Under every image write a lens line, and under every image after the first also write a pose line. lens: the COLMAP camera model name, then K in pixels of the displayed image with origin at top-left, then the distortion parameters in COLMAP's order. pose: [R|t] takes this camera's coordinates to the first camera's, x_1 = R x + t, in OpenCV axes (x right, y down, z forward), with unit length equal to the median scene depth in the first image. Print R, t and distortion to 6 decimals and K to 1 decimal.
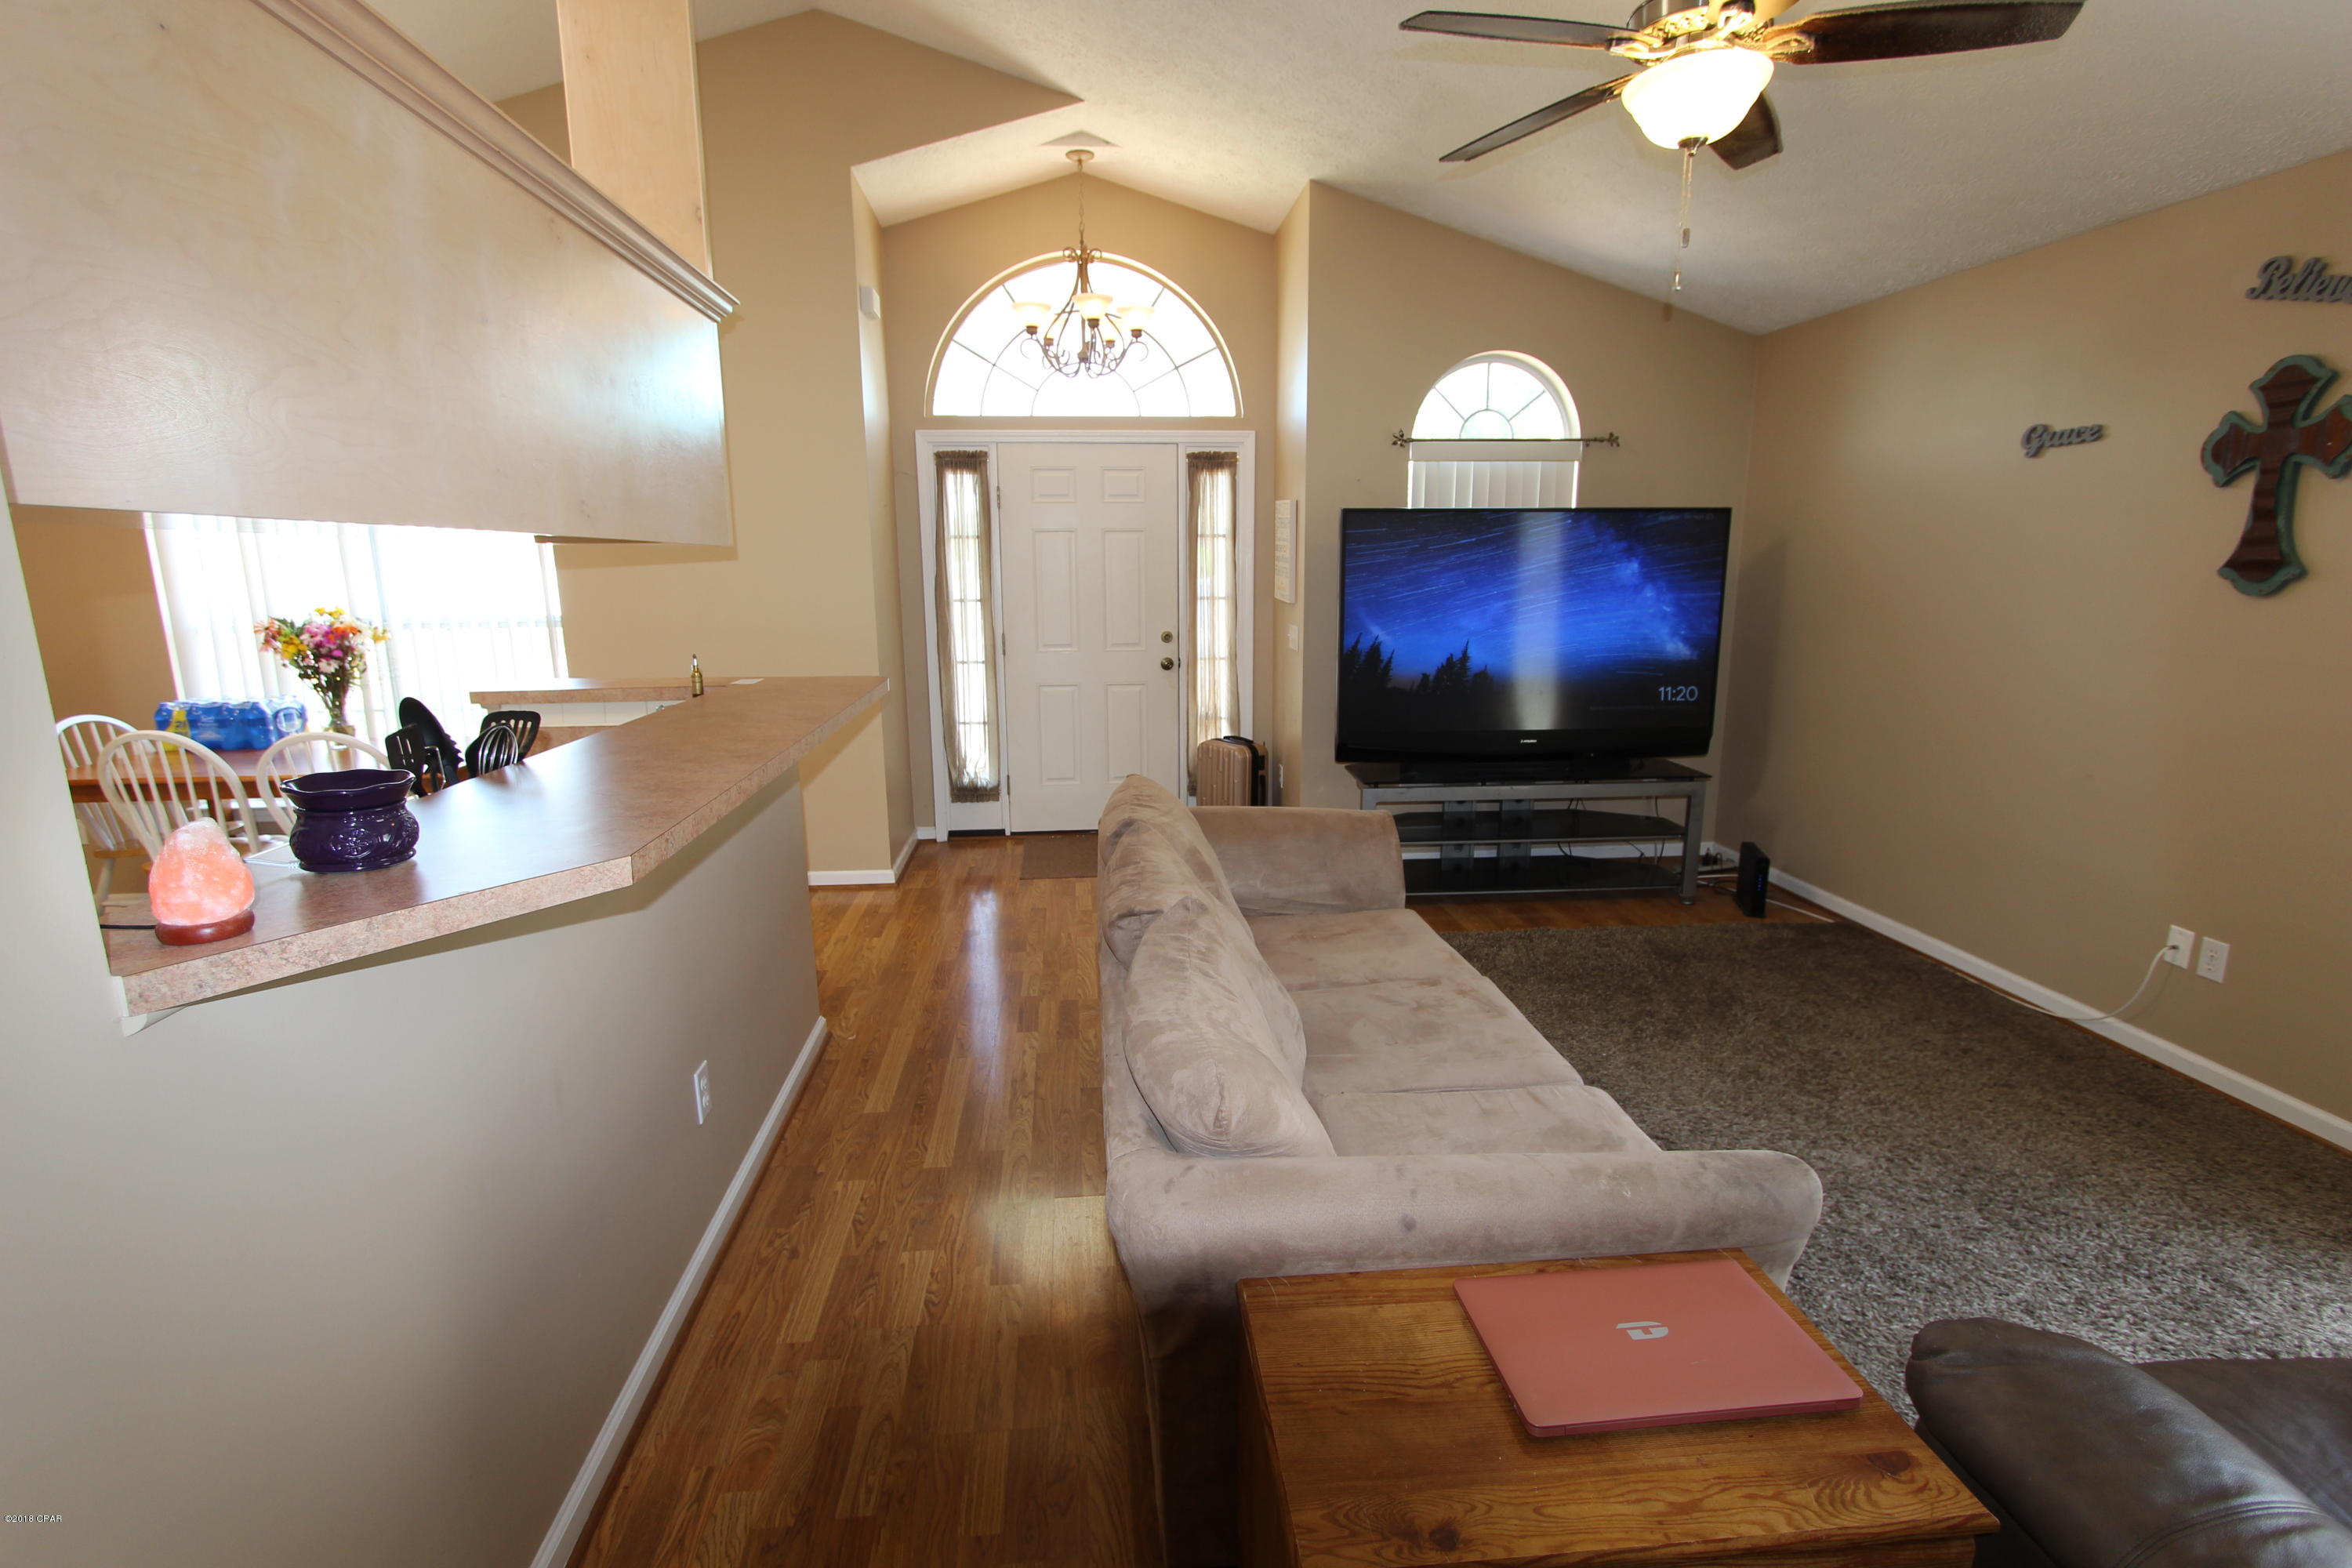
lens RADIAL K [[1216.3, 0, 1176.0], [0, 1216.3, 784.0], [0, 0, 1]] dist [-0.024671, 0.009497]
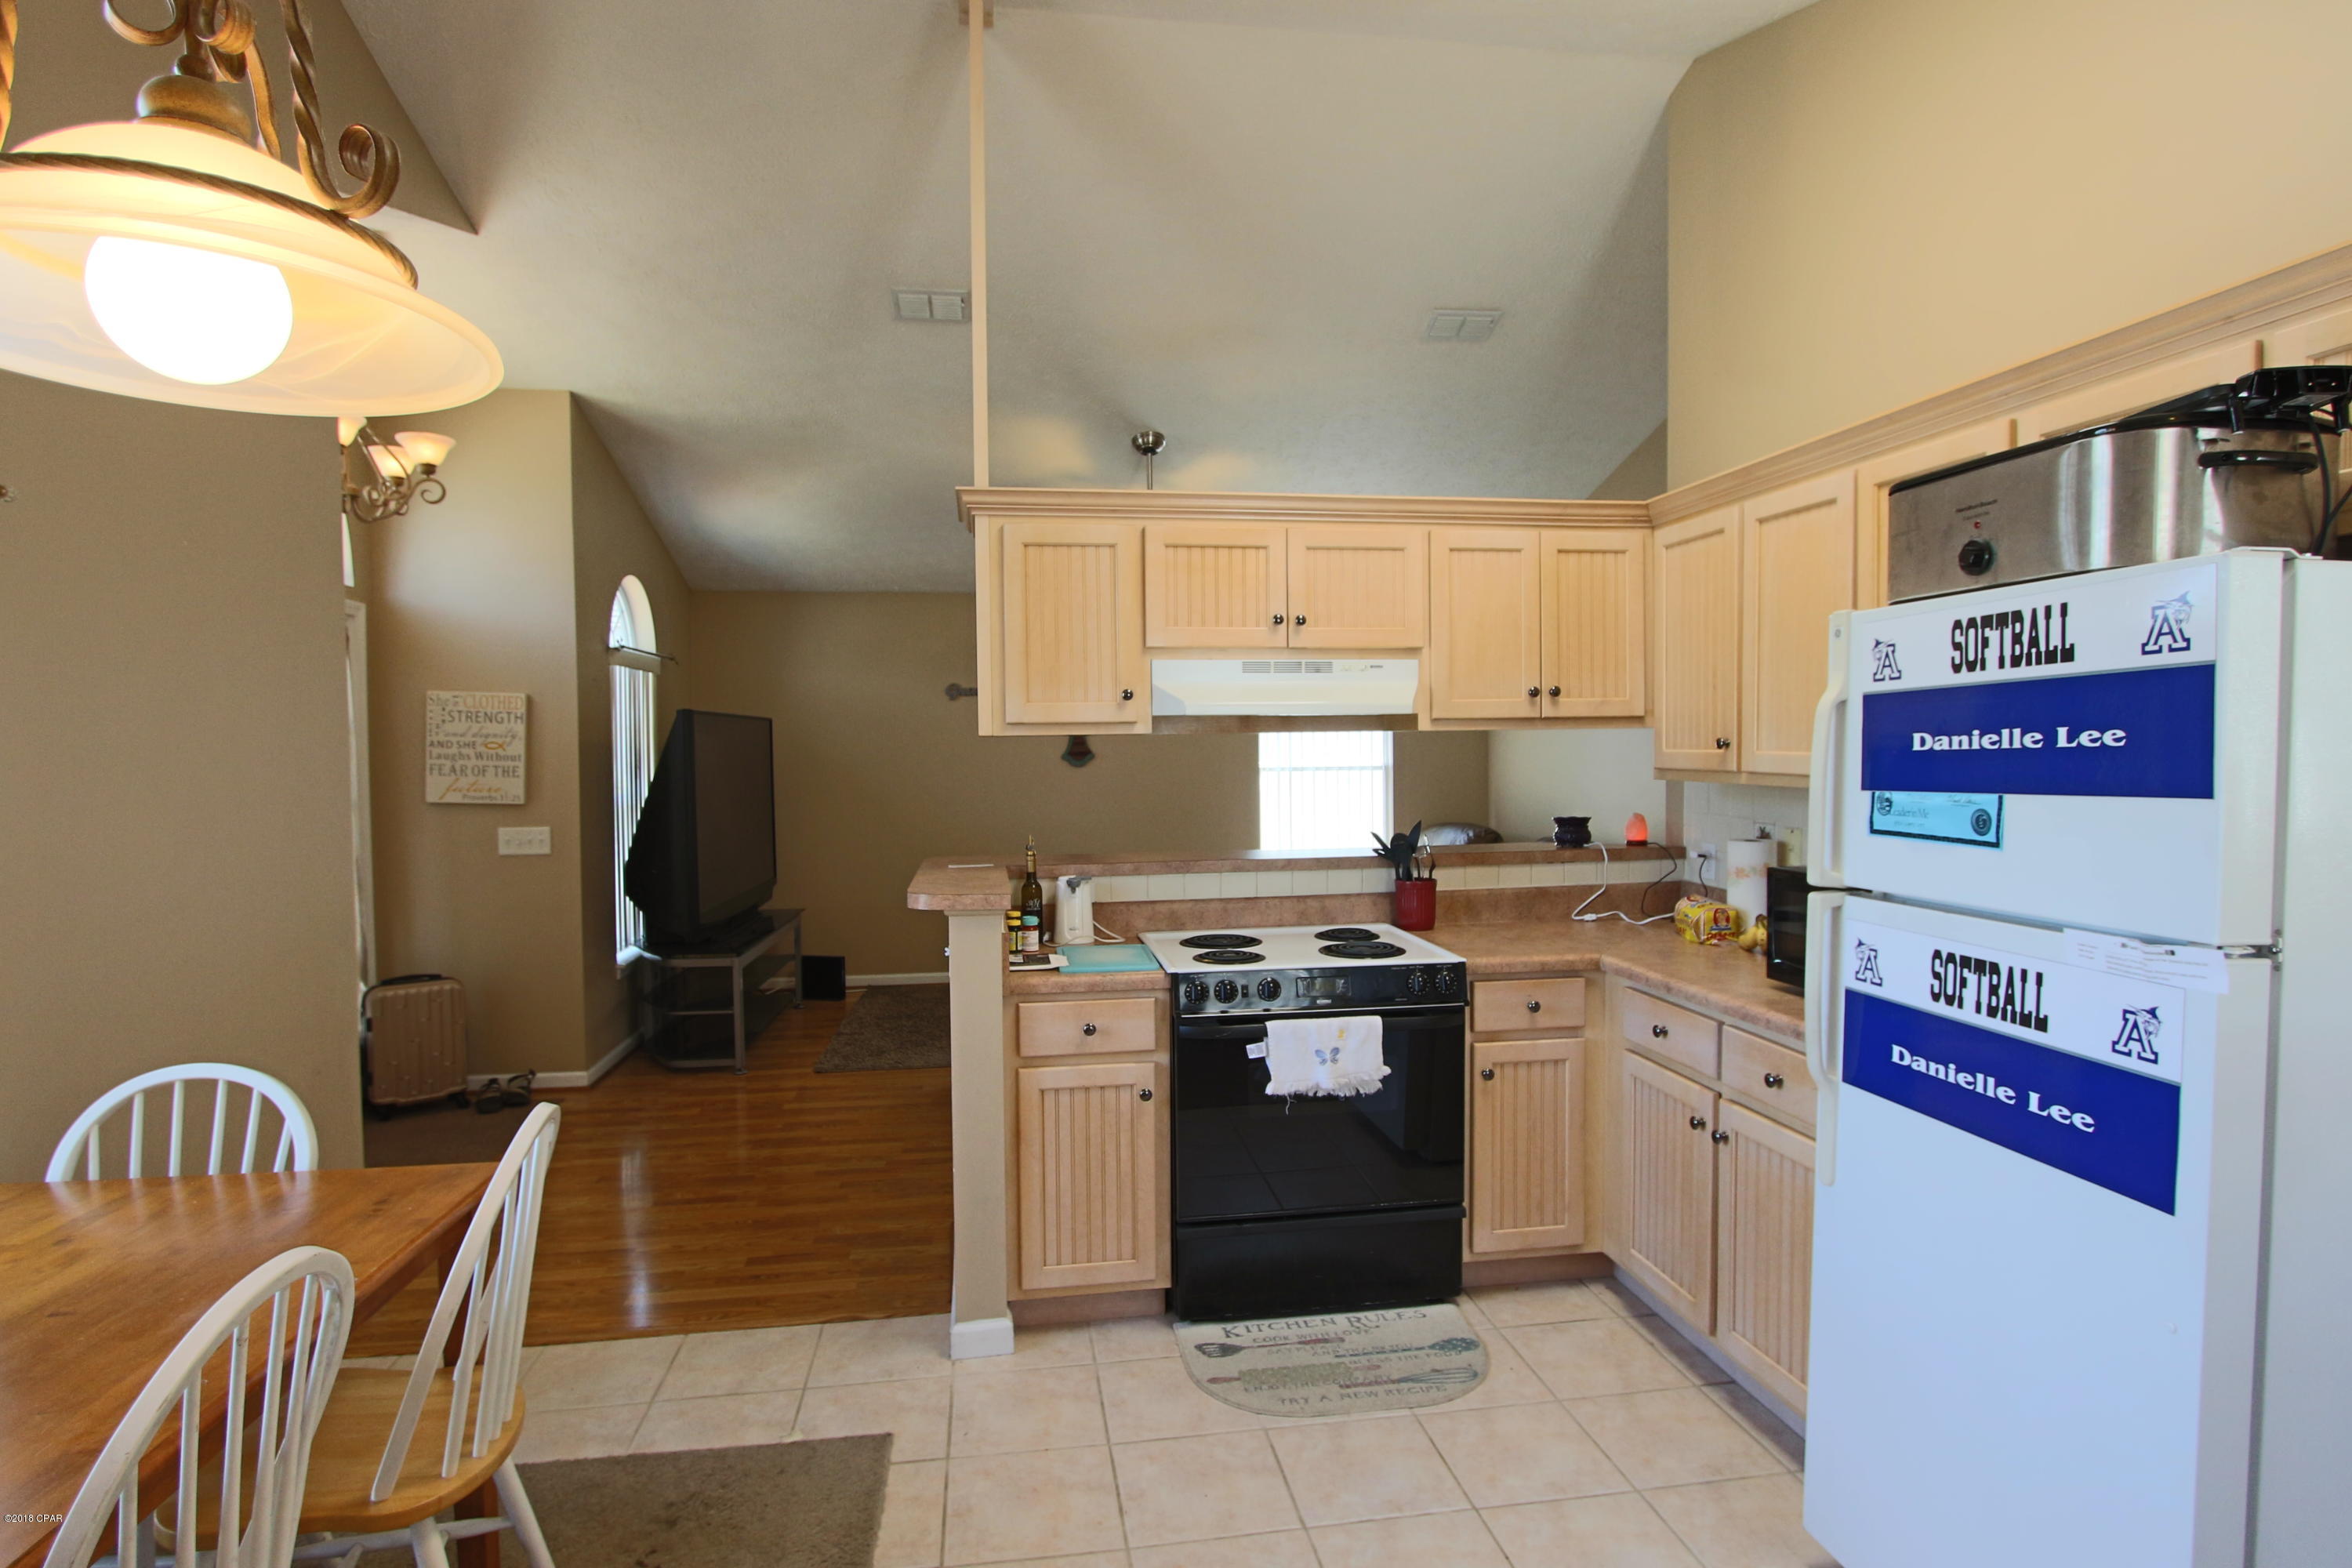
lens RADIAL K [[1216.3, 0, 1176.0], [0, 1216.3, 784.0], [0, 0, 1]] dist [-0.024671, 0.009497]
pose [[-0.065134, -0.021783, 0.997639, -1.507297], [0.188779, 0.981439, 0.033754, -0.168333], [-0.979857, 0.190532, -0.059813, 0.961190]]
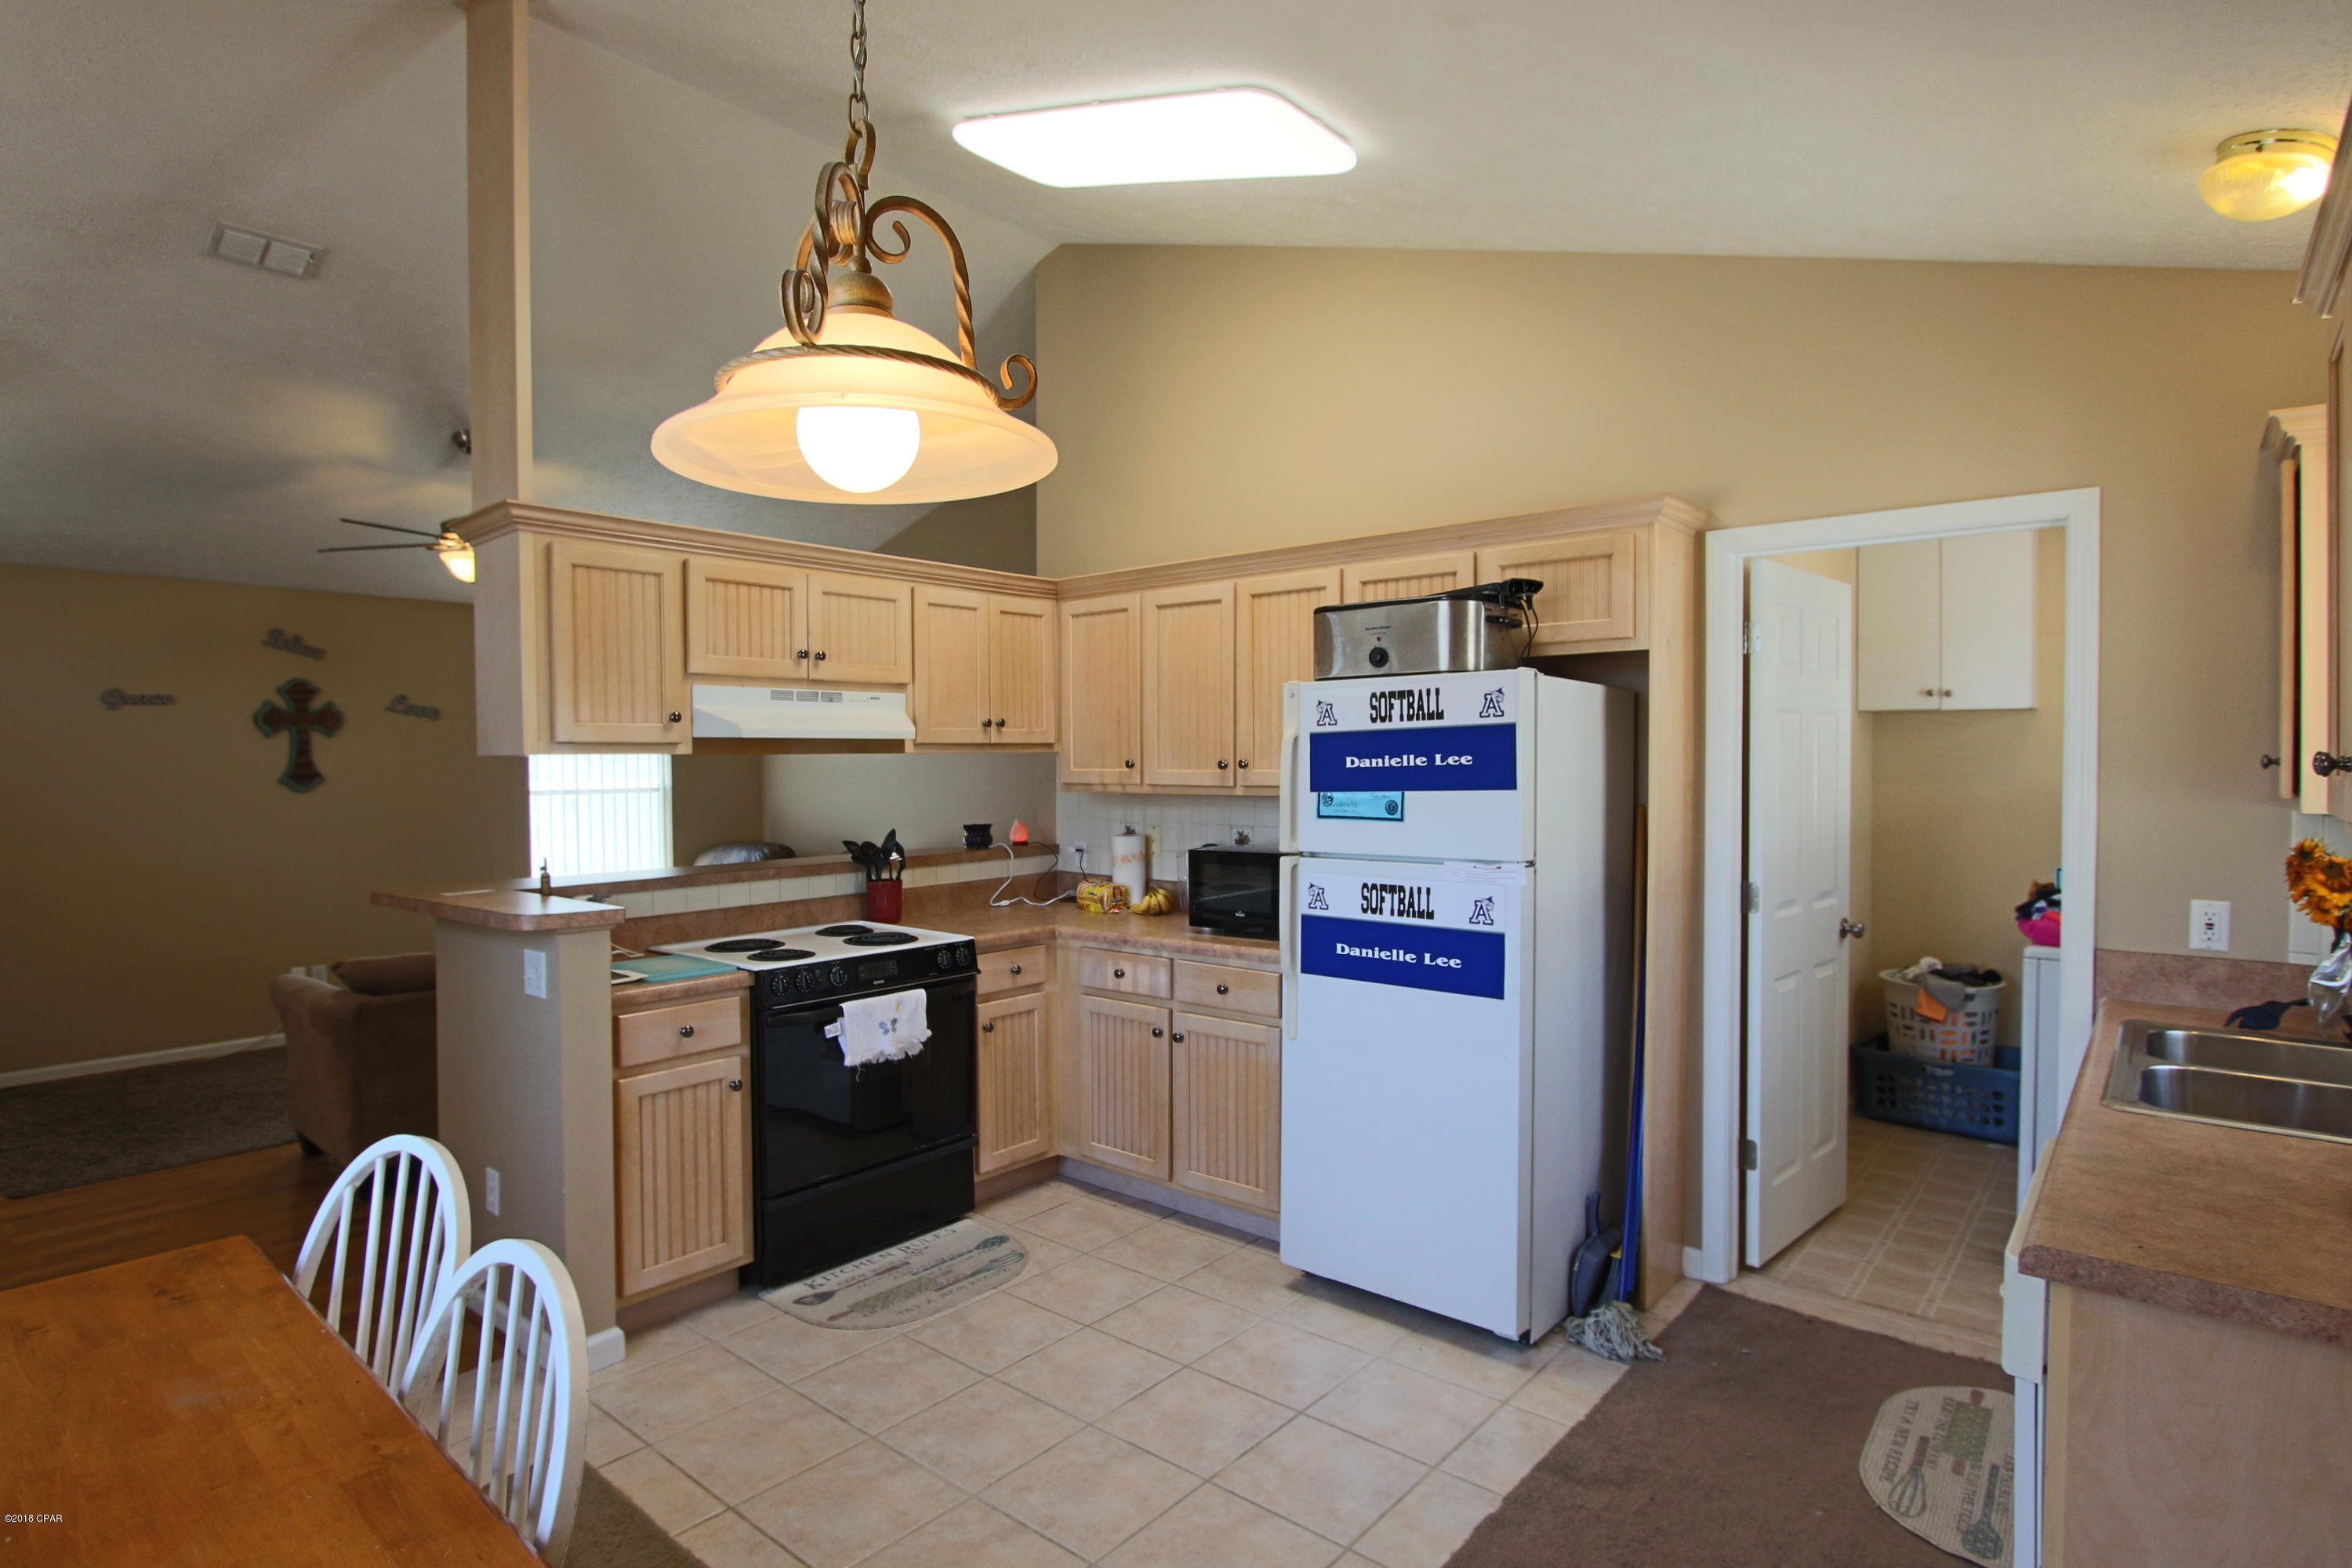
lens RADIAL K [[1216.3, 0, 1176.0], [0, 1216.3, 784.0], [0, 0, 1]] dist [-0.024671, 0.009497]
pose [[-0.704521, 0.001496, 0.709682, -1.558608], [0.141065, 0.980339, 0.137972, -0.242740], [-0.695522, 0.197315, -0.690880, 1.371494]]
